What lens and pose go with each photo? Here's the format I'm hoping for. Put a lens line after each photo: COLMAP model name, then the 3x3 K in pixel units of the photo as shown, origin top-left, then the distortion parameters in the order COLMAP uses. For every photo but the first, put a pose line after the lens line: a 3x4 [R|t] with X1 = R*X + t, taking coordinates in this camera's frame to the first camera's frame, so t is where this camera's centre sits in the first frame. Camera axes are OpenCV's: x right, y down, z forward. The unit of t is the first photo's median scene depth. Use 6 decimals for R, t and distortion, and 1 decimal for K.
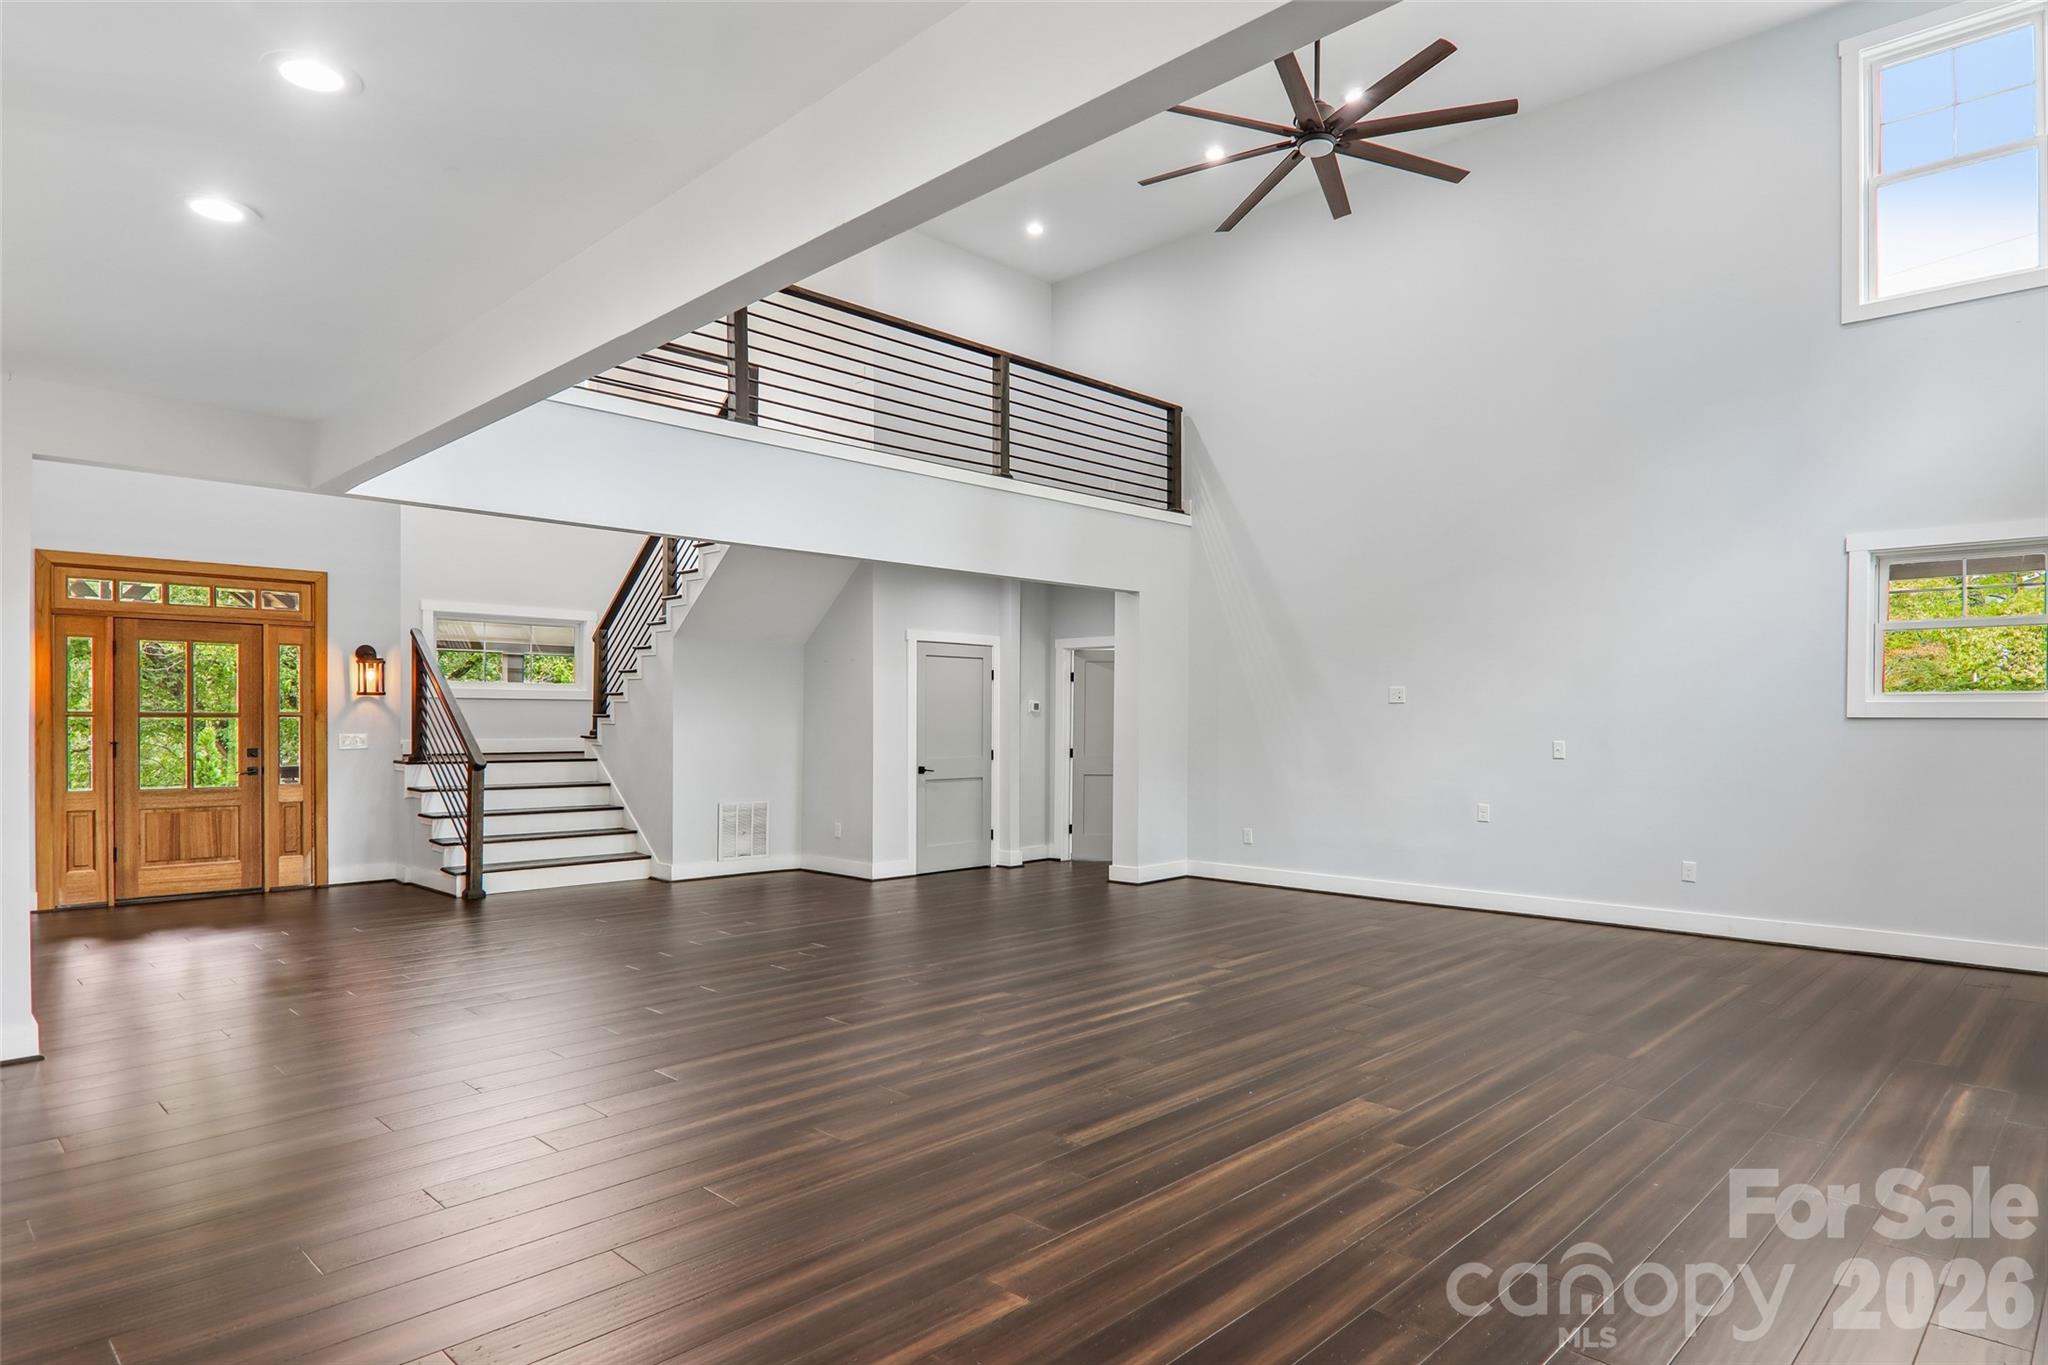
lens RADIAL K [[1159.1, 0, 1024.9], [0, 1159.1, 737.4], [0, 0, 1]] dist [0.002301, -0.015768]
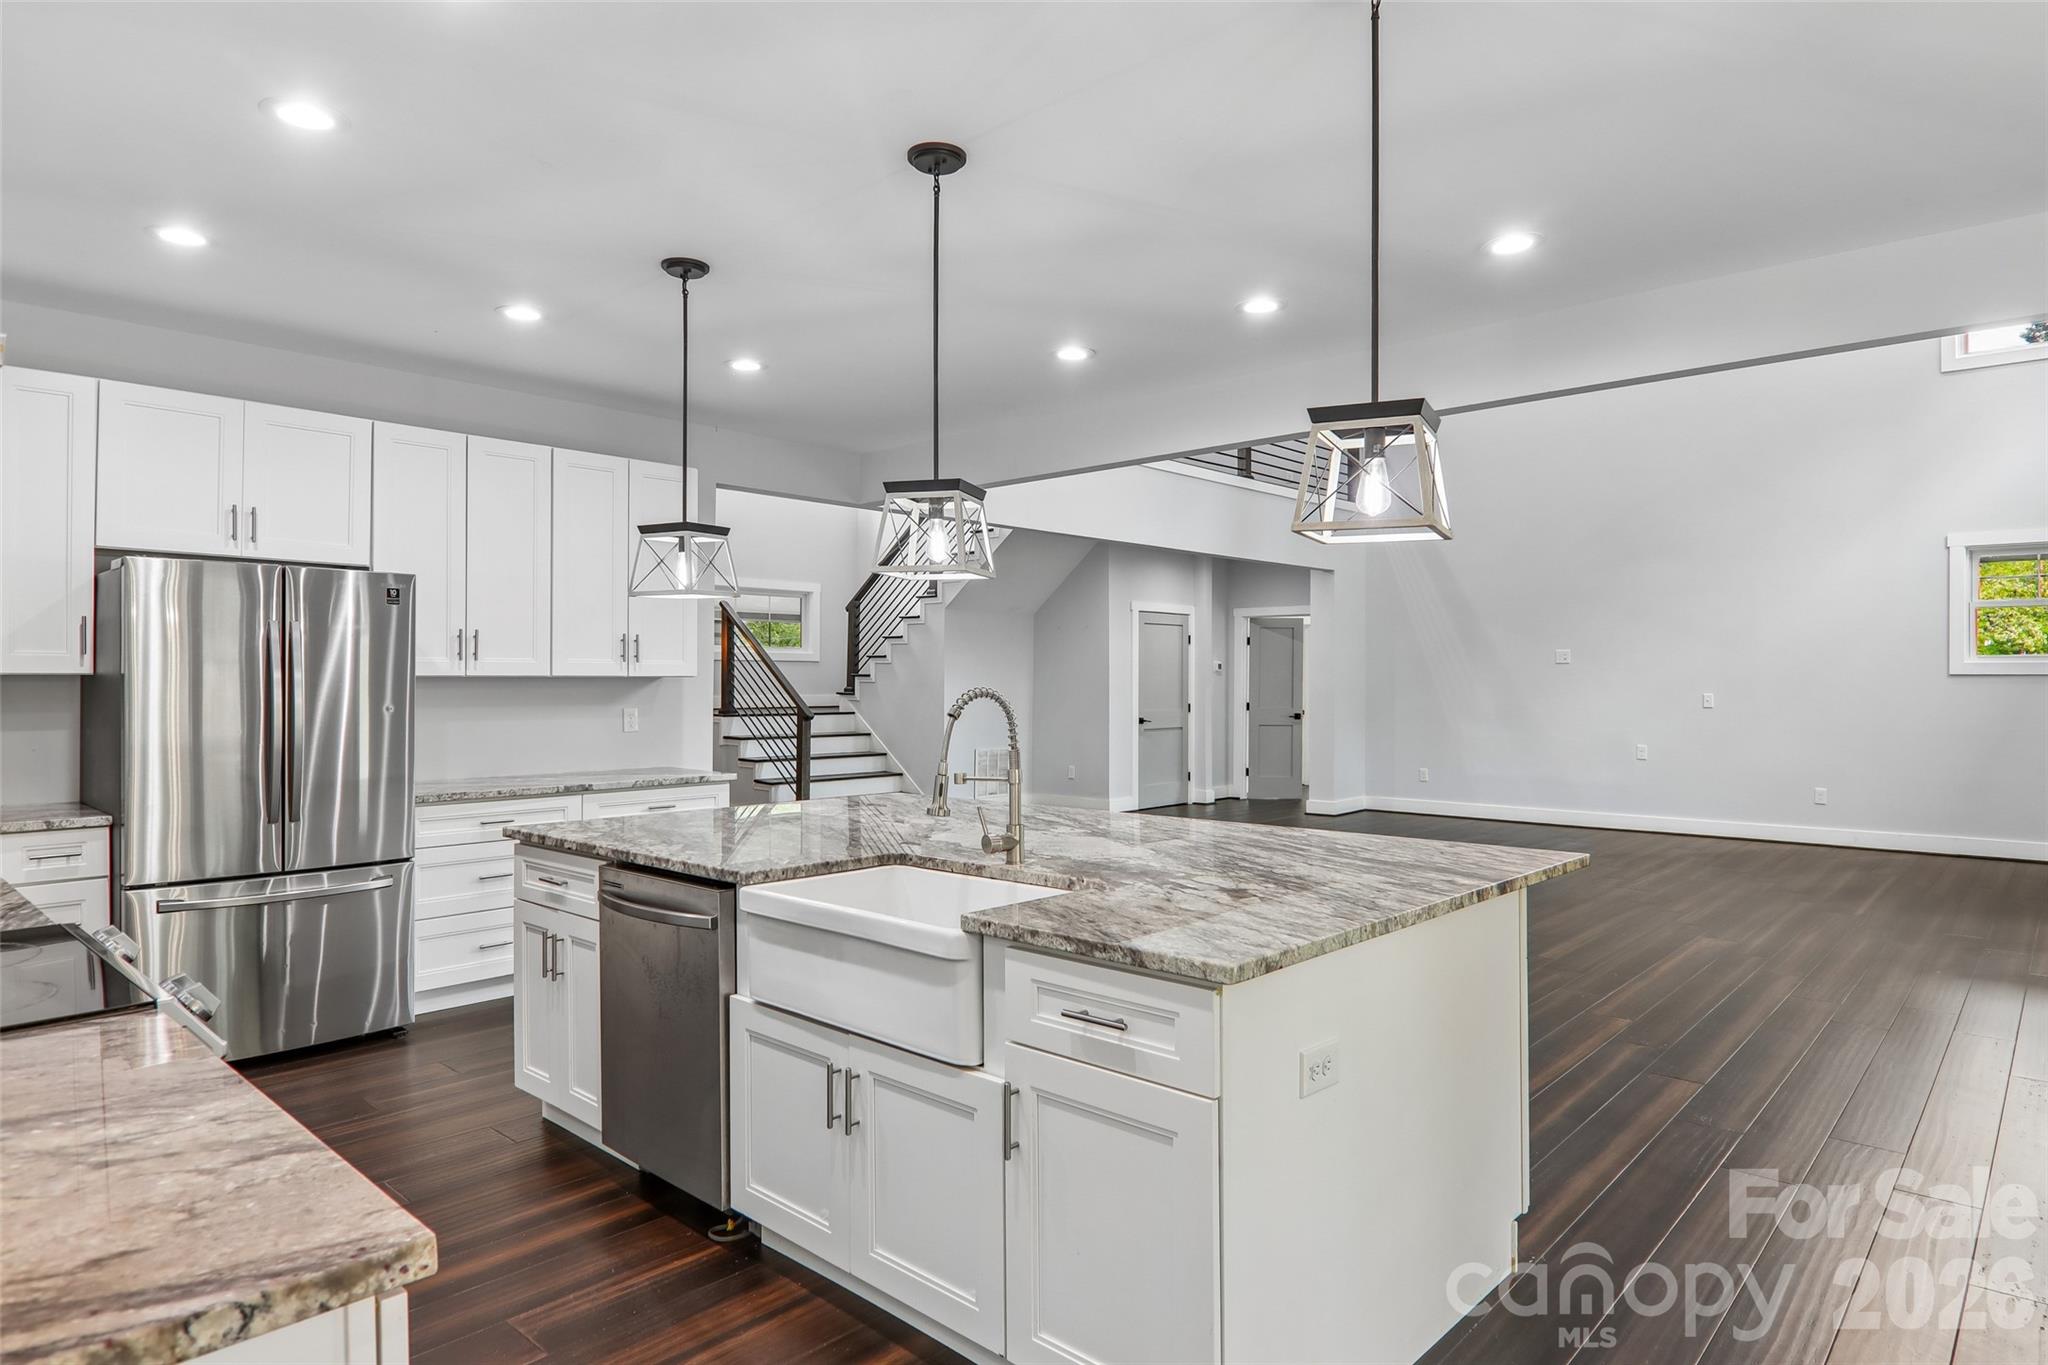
lens RADIAL K [[1159.1, 0, 1025.9], [0, 1159.1, 689.7], [0, 0, 1]] dist [0.002301, -0.015768]
pose [[0.999448, -0.002120, 0.033156, -0.271210], [0.002319, 0.999980, -0.005954, 0.003818], [-0.033143, 0.006027, 0.999432, -0.190740]]
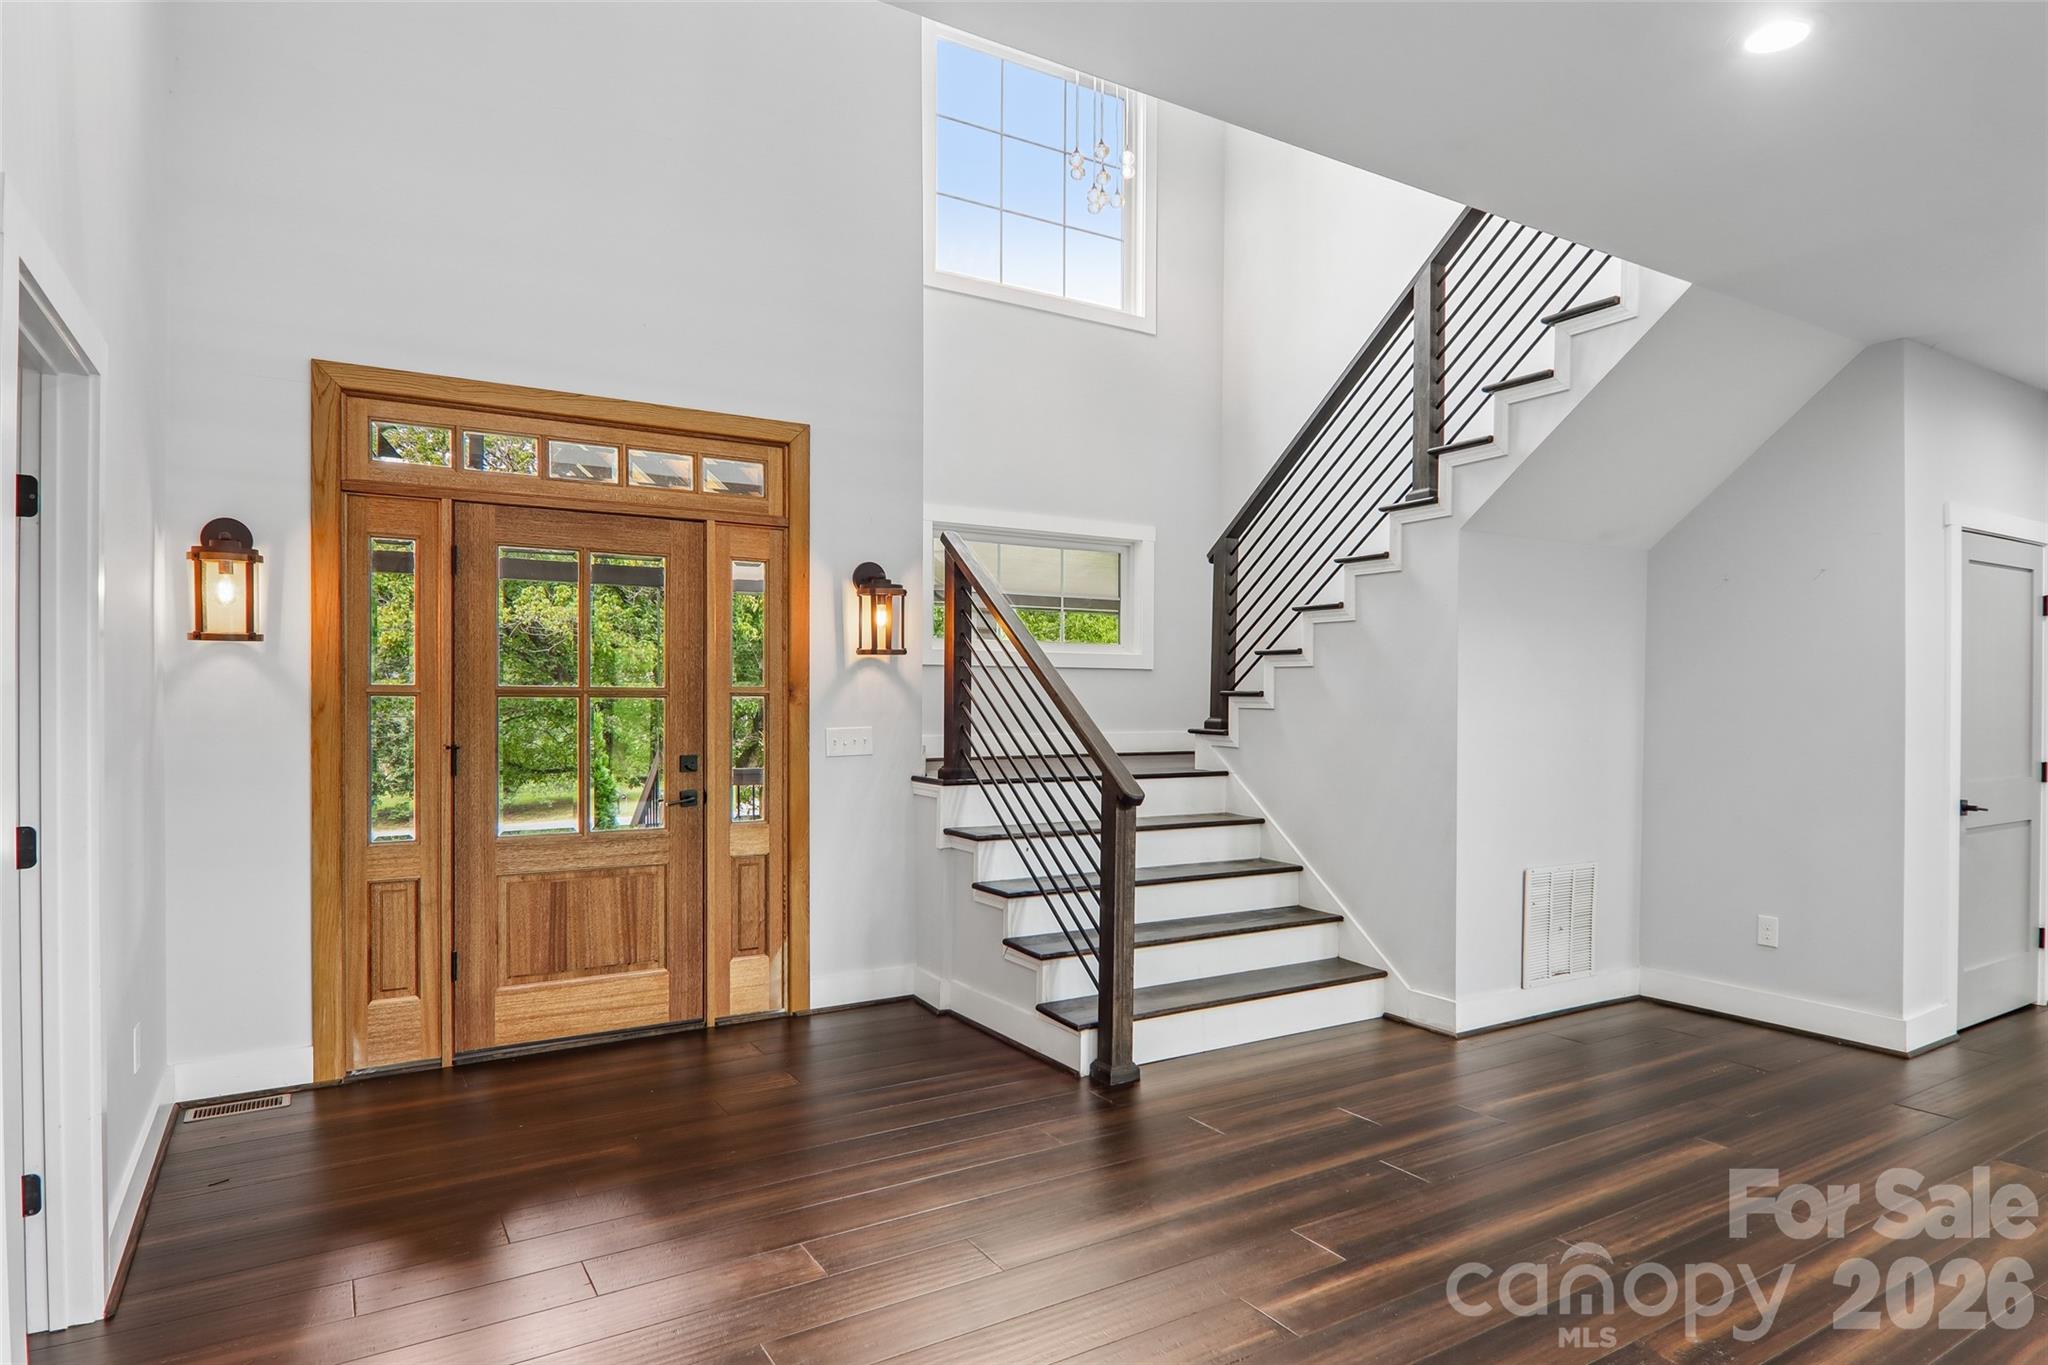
lens RADIAL K [[1159.1, 0, 1019.7], [0, 1159.1, 717.7], [0, 0, 1]] dist [0.002301, -0.015768]
pose [[0.968224, 0.001331, -0.250080, -0.375201], [-0.001840, 0.999997, -0.001802, -0.006812], [0.250077, 0.002205, 0.968223, 0.507415]]
